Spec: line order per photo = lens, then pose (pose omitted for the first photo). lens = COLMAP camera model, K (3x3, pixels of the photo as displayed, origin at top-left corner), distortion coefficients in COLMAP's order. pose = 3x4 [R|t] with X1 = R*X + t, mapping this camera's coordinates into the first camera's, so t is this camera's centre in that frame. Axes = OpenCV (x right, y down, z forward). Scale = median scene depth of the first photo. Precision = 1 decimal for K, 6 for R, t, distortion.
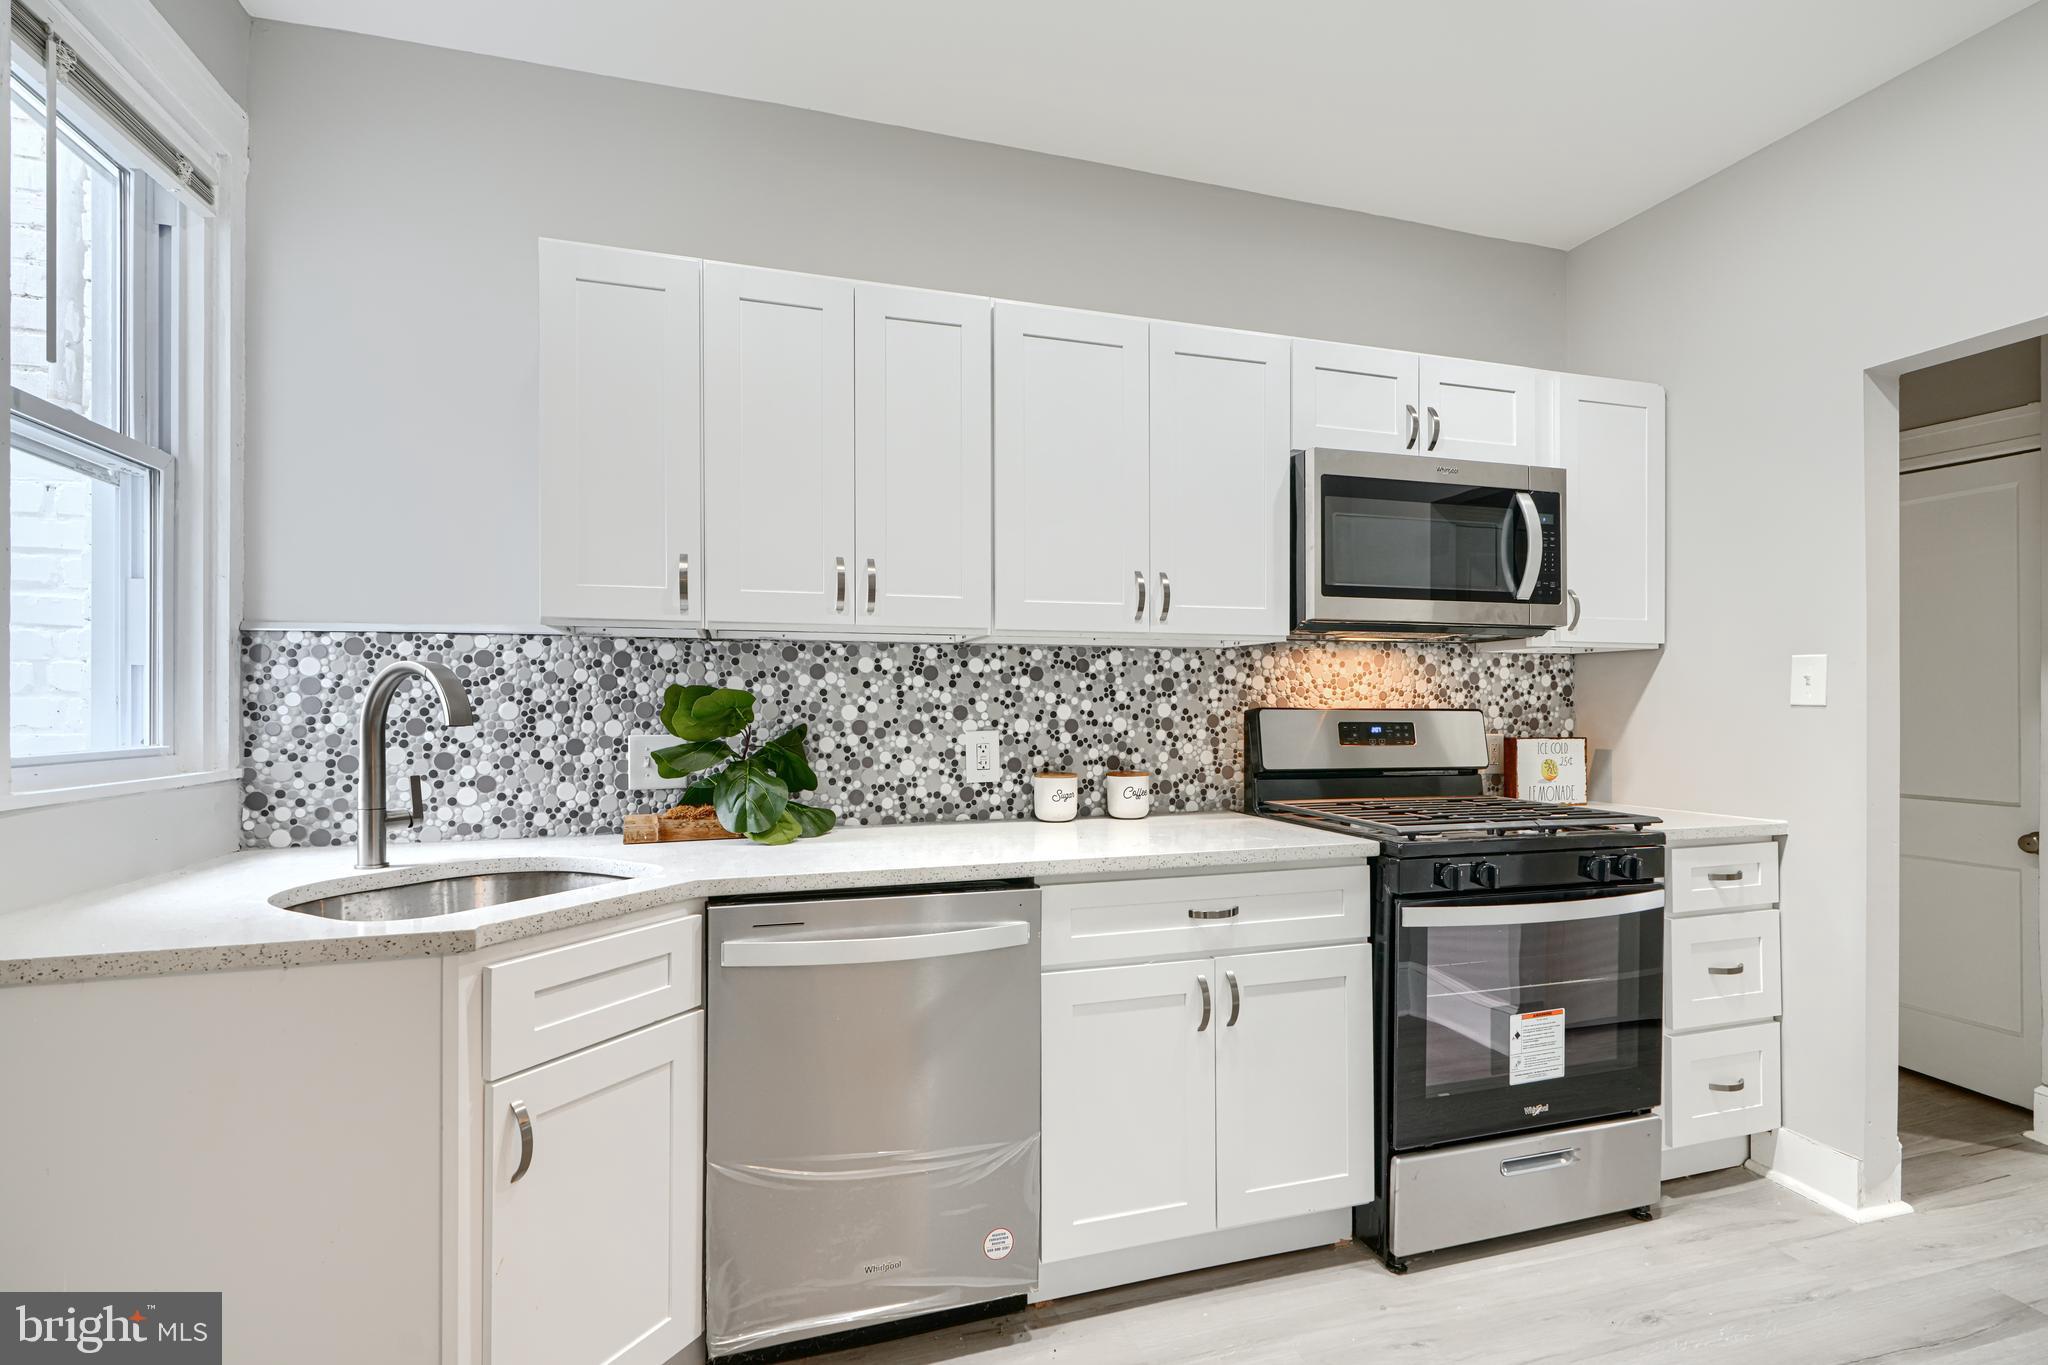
lens RADIAL K [[935.4, 0, 1022.0], [0, 935.4, 698.1], [0, 0, 1]] dist [0.000961, 0.000995]
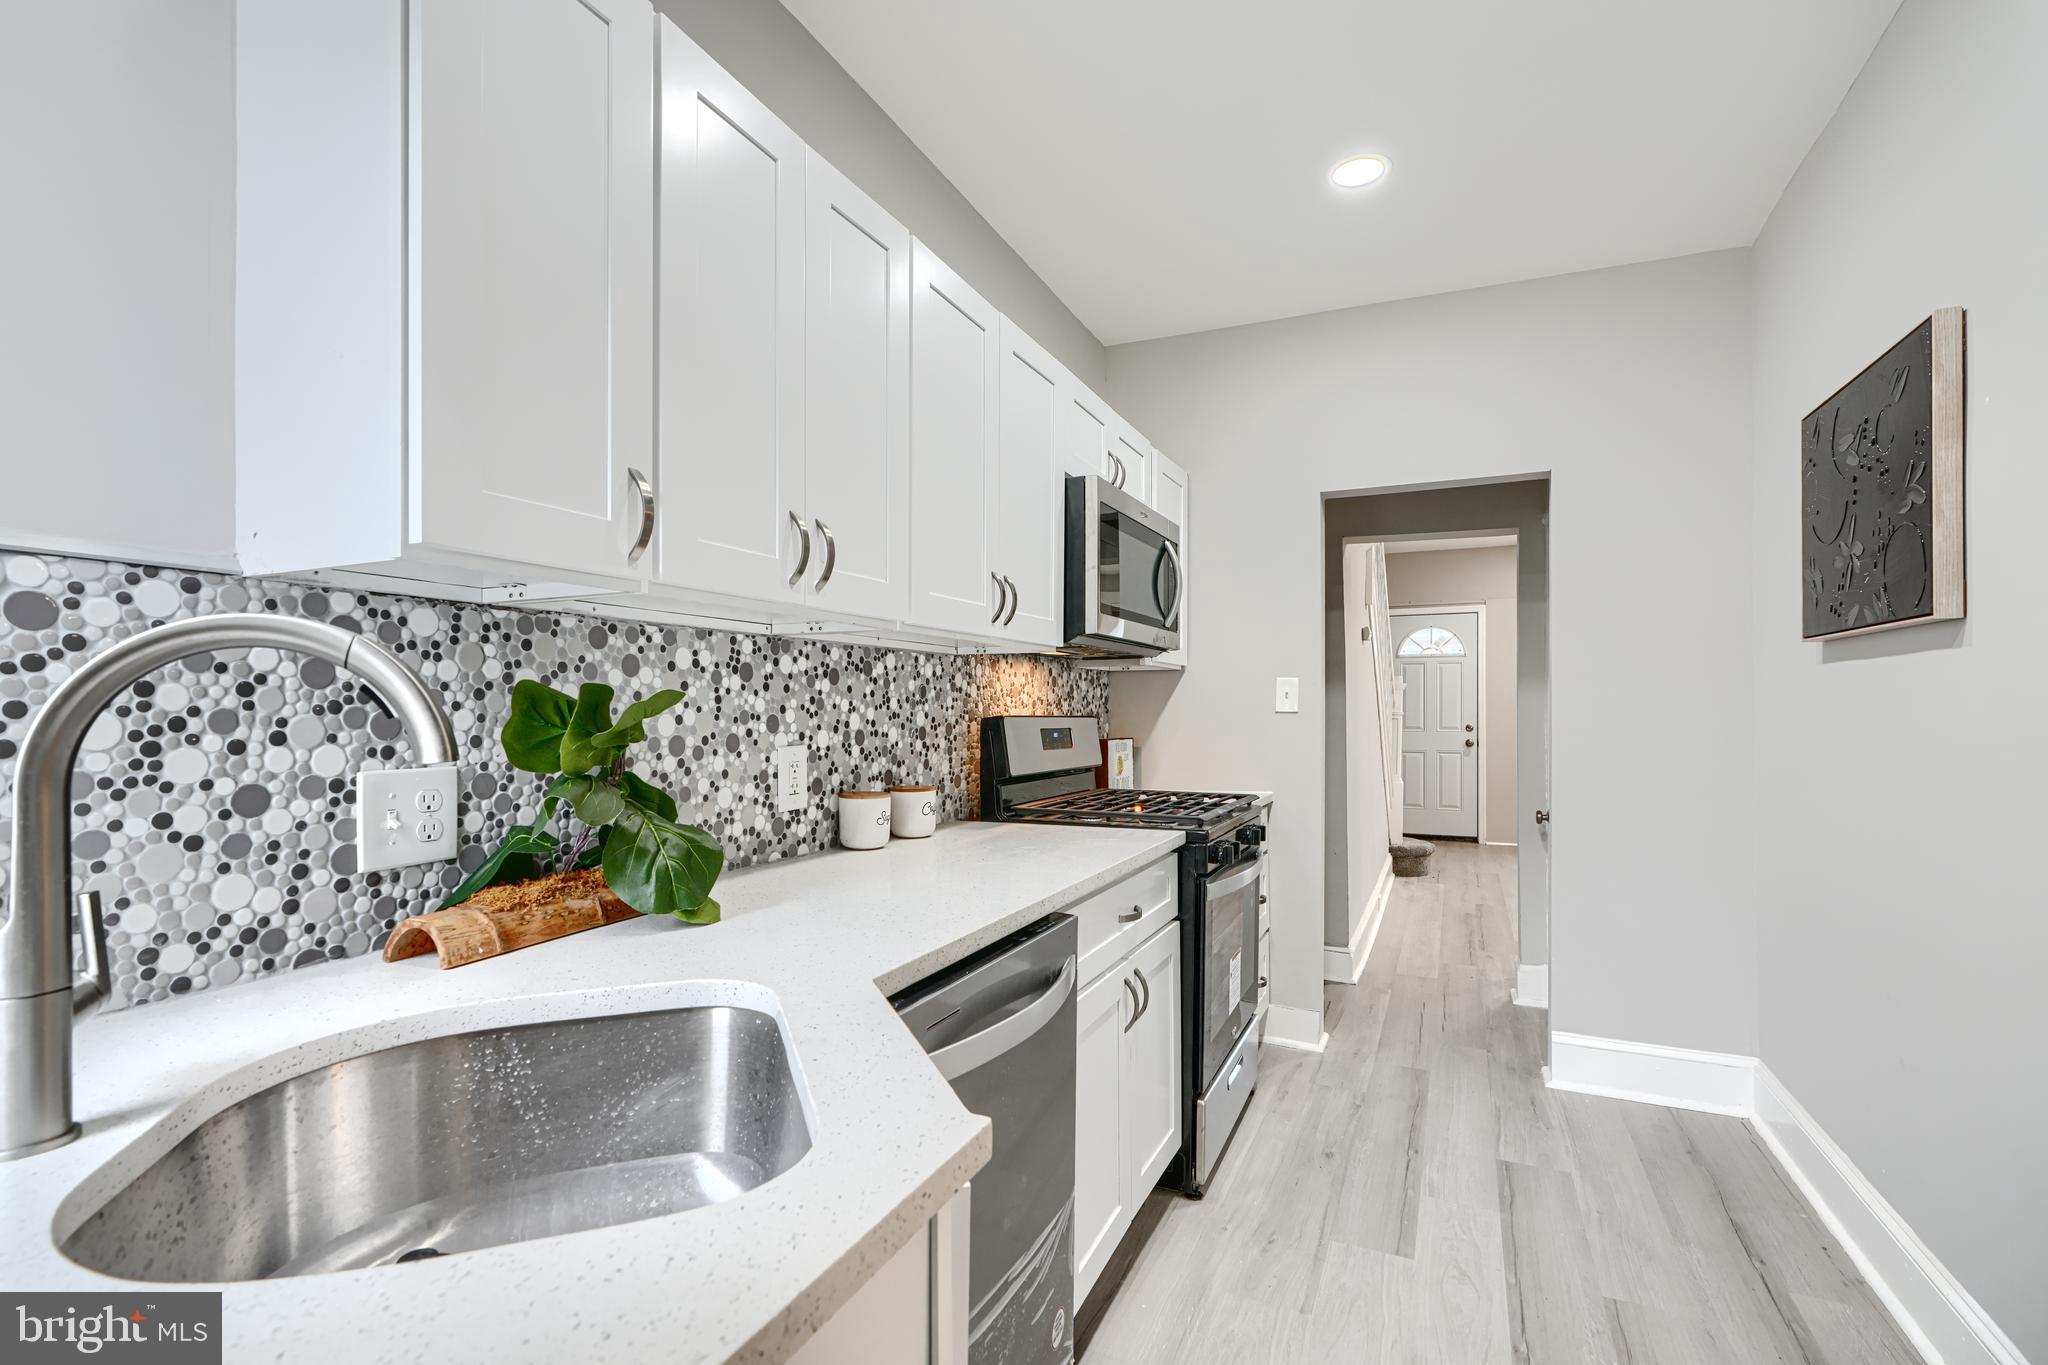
lens RADIAL K [[935.4, 0, 1026.3], [0, 935.4, 699.4], [0, 0, 1]] dist [0.000961, 0.000995]
pose [[0.663391, 0.008661, 0.748223, -0.532566], [-0.005470, 0.999962, -0.006725, -0.000756], [-0.748253, 0.000369, 0.663413, 0.330717]]
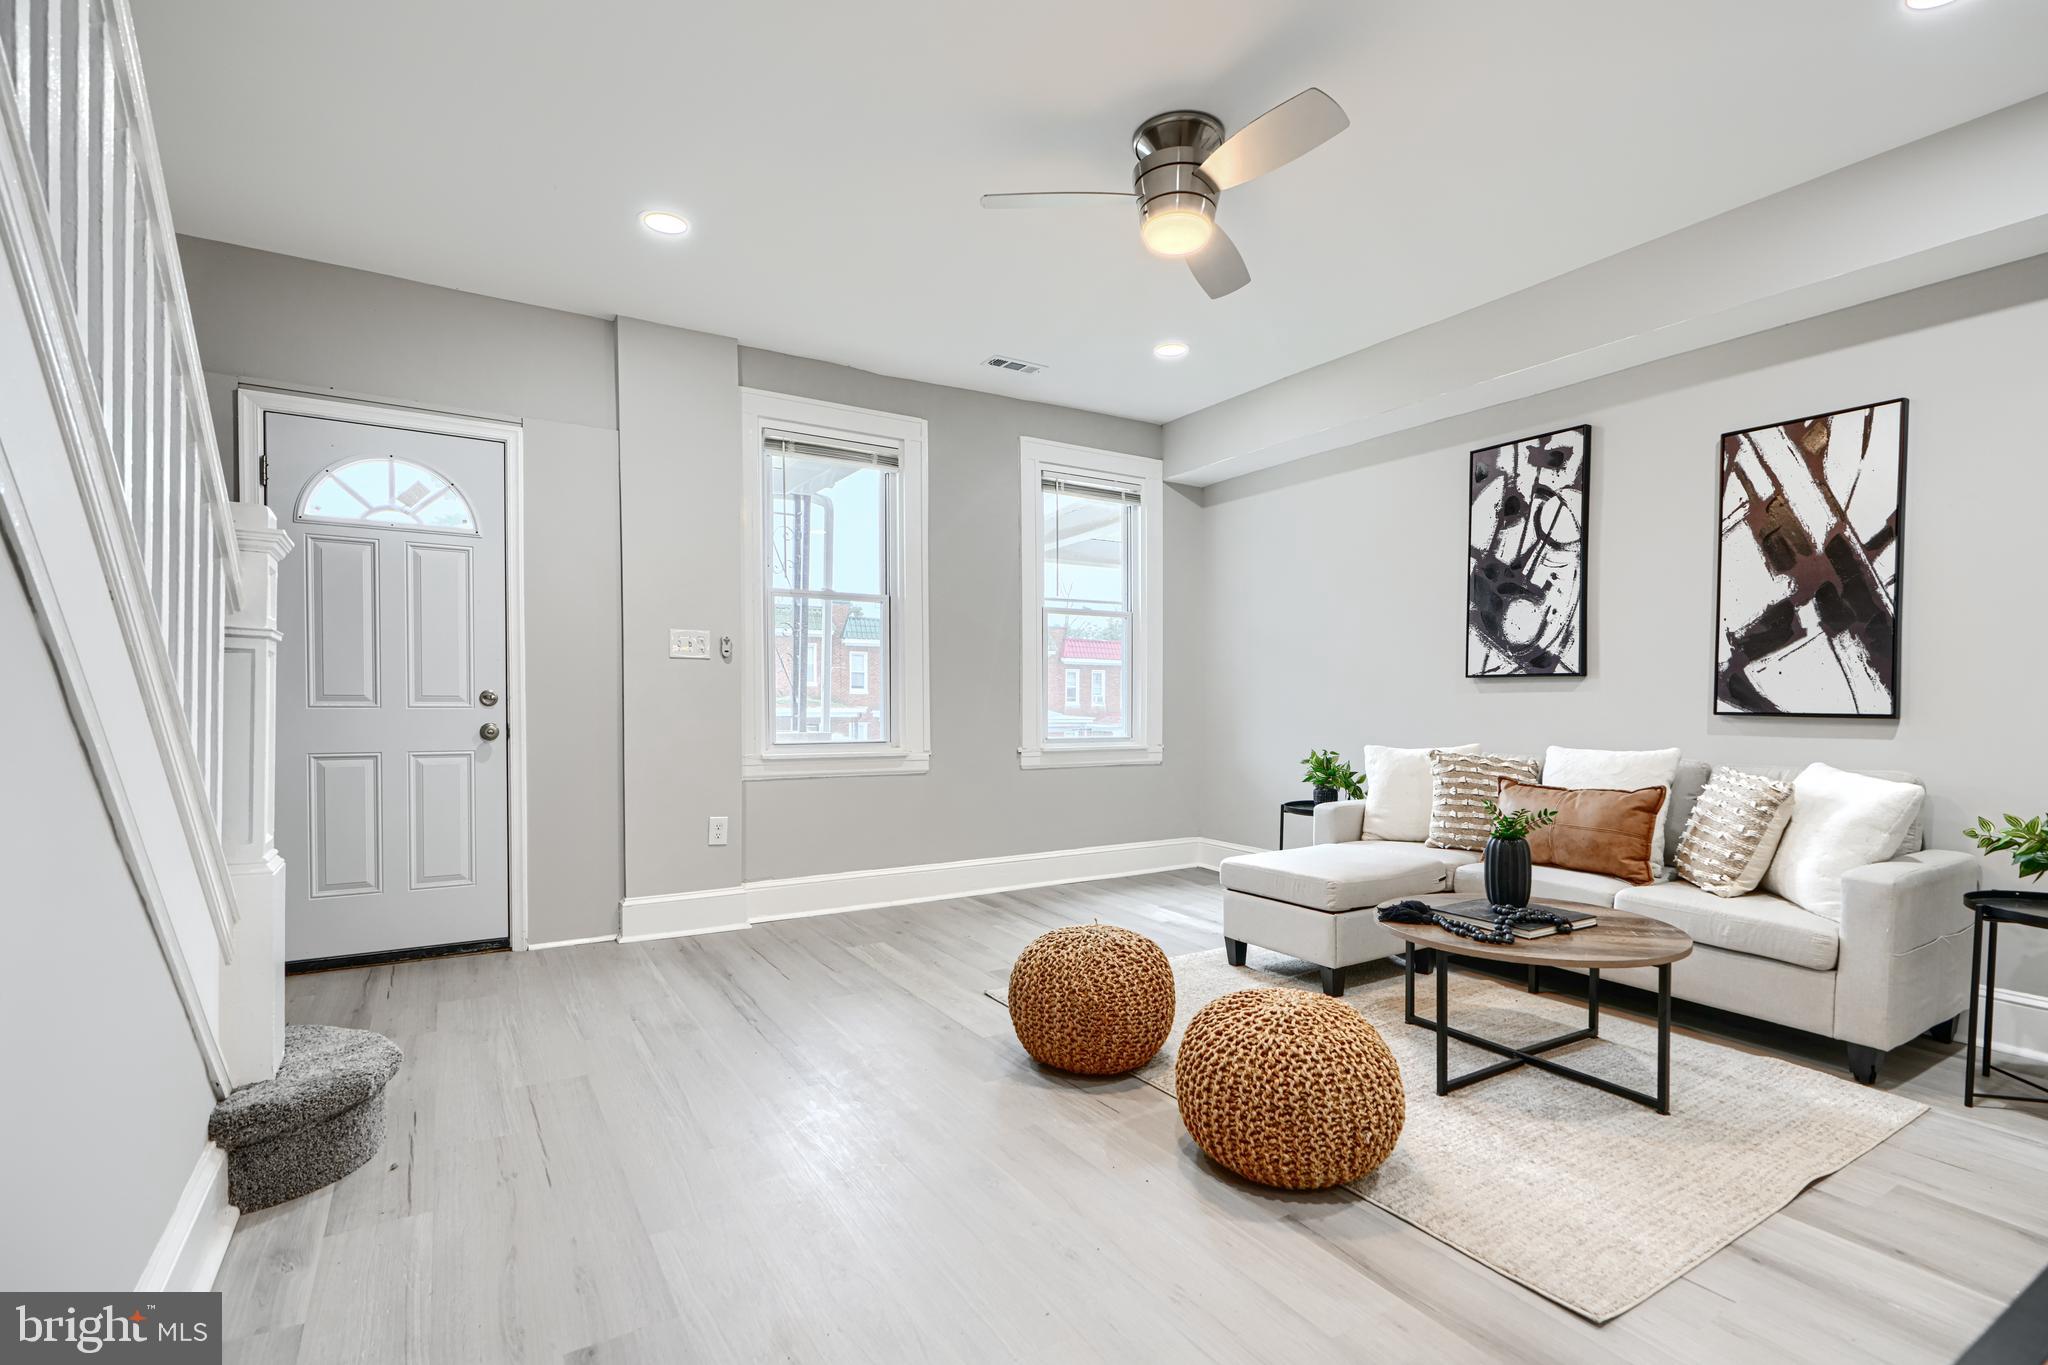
lens RADIAL K [[935.4, 0, 1027.0], [0, 935.4, 721.3], [0, 0, 1]] dist [0.000961, 0.000995]
pose [[-0.261727, -0.022842, 0.964872, 1.472548], [-0.008966, 0.999734, 0.021235, 0.072845], [-0.965100, -0.003093, -0.261862, 0.963120]]
